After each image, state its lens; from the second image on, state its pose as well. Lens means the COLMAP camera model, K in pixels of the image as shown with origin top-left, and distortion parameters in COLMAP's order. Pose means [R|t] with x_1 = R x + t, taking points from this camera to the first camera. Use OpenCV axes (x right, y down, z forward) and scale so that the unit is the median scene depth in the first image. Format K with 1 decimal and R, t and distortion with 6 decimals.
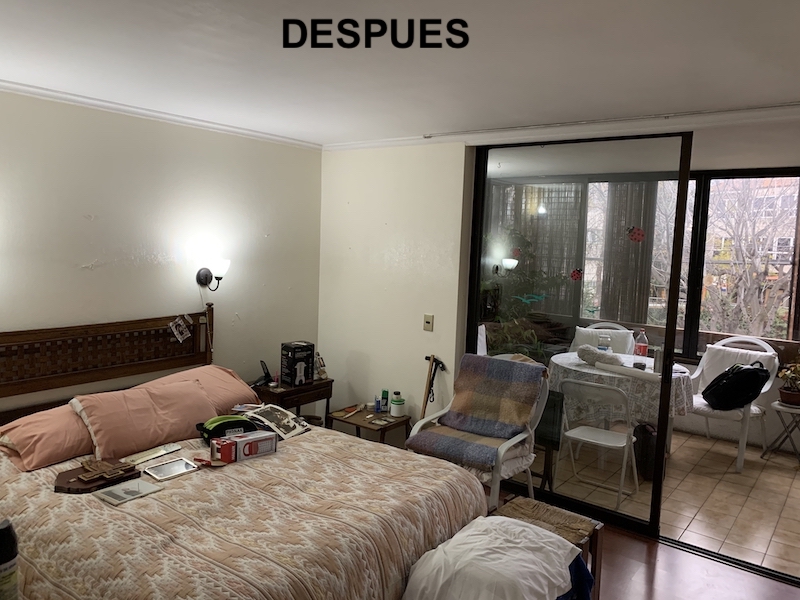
lens RADIAL K [[605.8, 0, 403.6], [0, 605.8, 299.3], [0, 0, 1]] dist [0.021913, -0.008187]
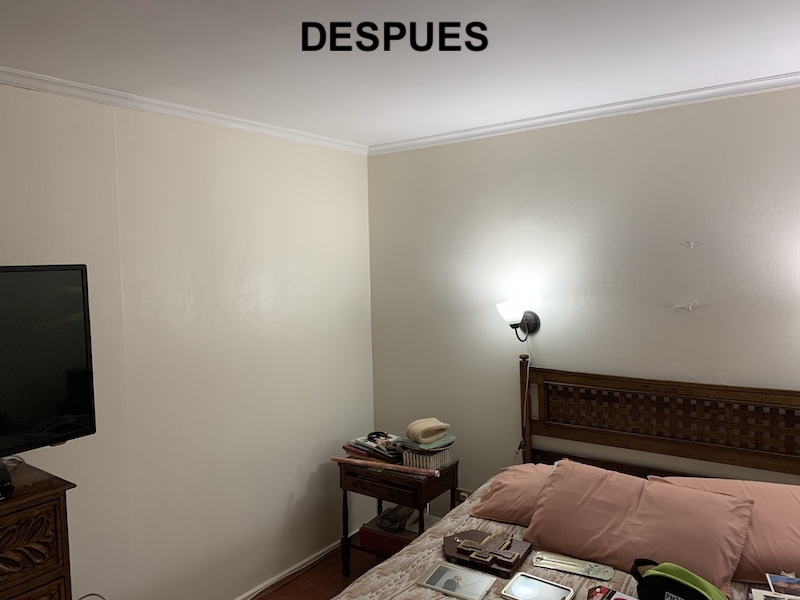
lens RADIAL K [[605.8, 0, 400.7], [0, 605.8, 297.5], [0, 0, 1]] dist [0.021913, -0.008187]
pose [[0.040949, 0.015984, -0.999033, 0.252911], [-0.082558, 0.996507, 0.012560, -0.047820], [0.995745, 0.081964, 0.042125, 0.627344]]
